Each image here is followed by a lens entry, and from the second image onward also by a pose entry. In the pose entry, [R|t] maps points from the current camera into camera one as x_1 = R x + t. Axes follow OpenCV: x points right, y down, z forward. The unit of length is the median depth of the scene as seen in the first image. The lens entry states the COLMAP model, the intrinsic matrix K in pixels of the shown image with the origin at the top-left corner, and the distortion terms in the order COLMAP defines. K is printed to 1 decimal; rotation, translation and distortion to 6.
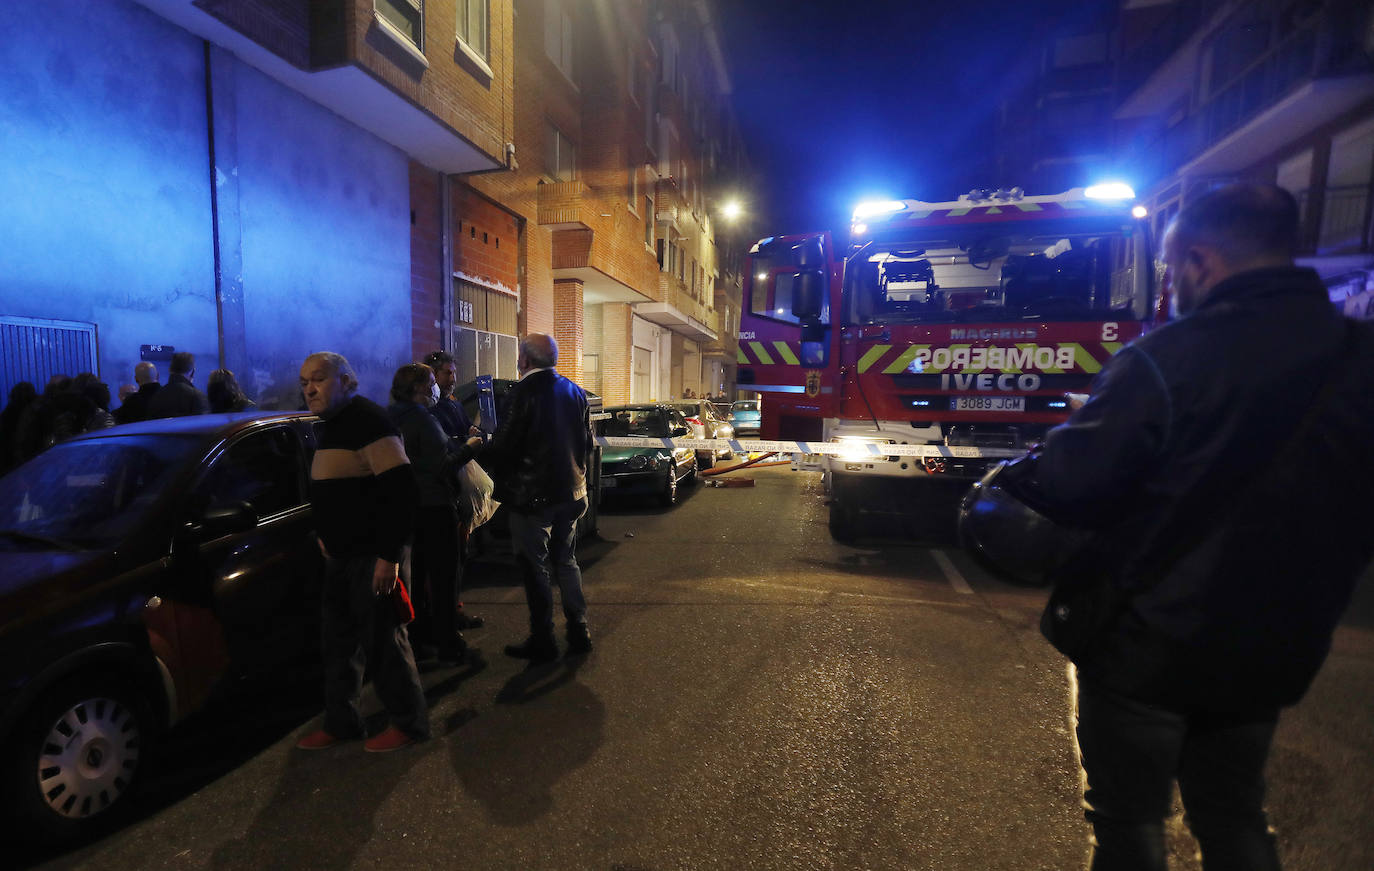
lens RADIAL K [[780.3, 0, 535.2], [0, 780.3, 499.4], [0, 0, 1]] dist [-0.056092, 0.009291]
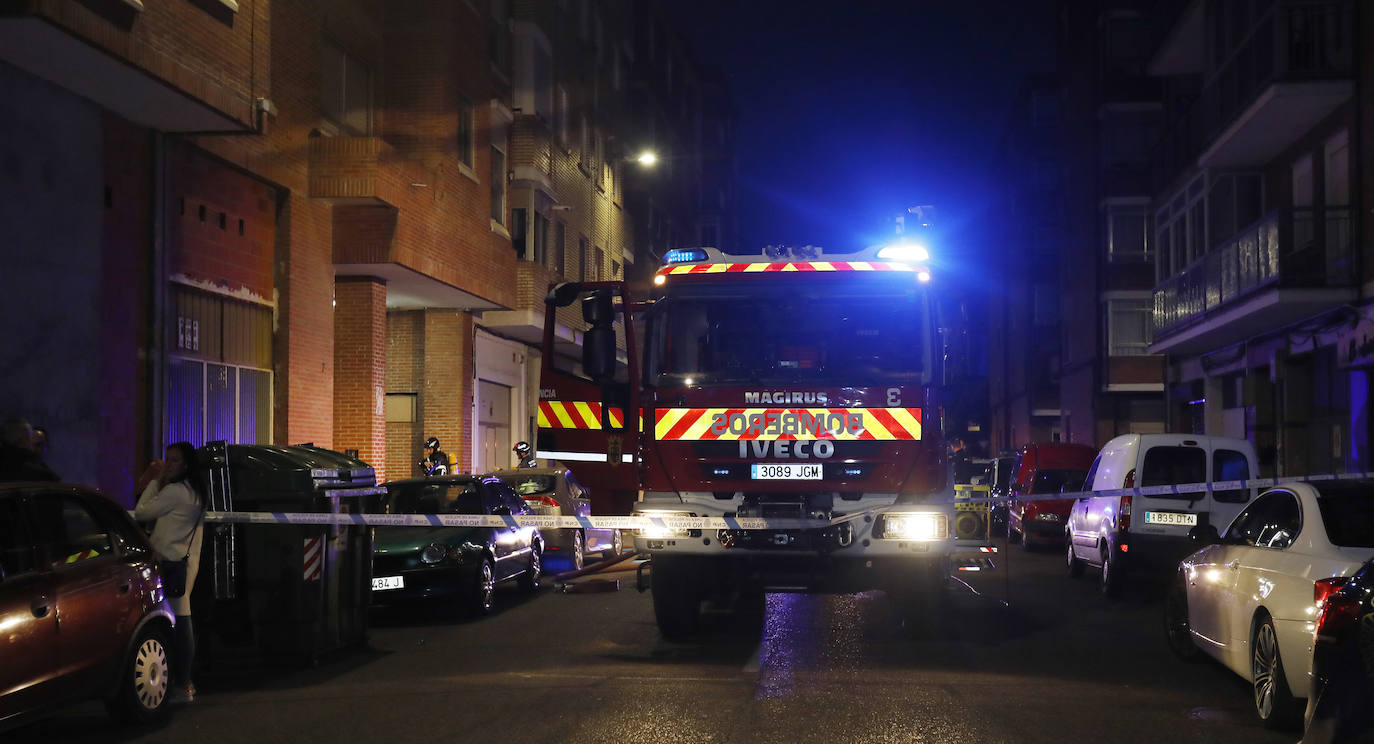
lens RADIAL K [[1538.1, 0, 700.6], [0, 1538.1, 385.4], [0, 0, 1]] dist [0.070755, 0.000000]
pose [[0.971185, 0.013608, 0.237940, 0.023746], [0.029311, 0.983969, -0.175913, 0.051327], [-0.236519, 0.177819, 0.955217, -0.410326]]
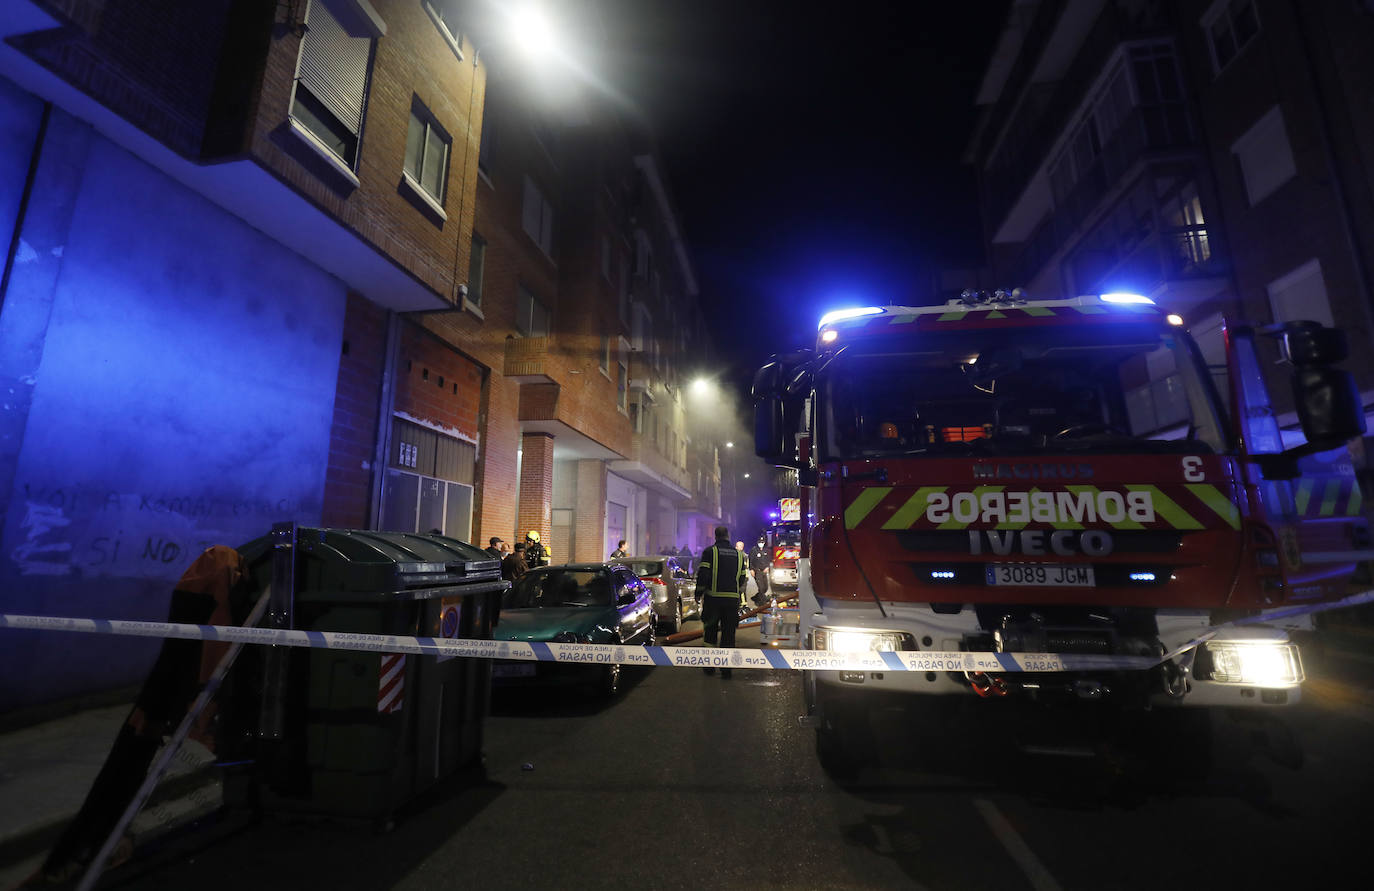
lens RADIAL K [[679.7, 0, 638.7], [0, 679.7, 392.6], [0, 0, 1]] dist [-0.046371, 0.008044]
pose [[0.989648, 0.048712, 0.135000, 0.086784], [0.001612, 0.936805, -0.349848, -0.038561], [-0.143510, 0.346444, 0.927028, 0.246269]]
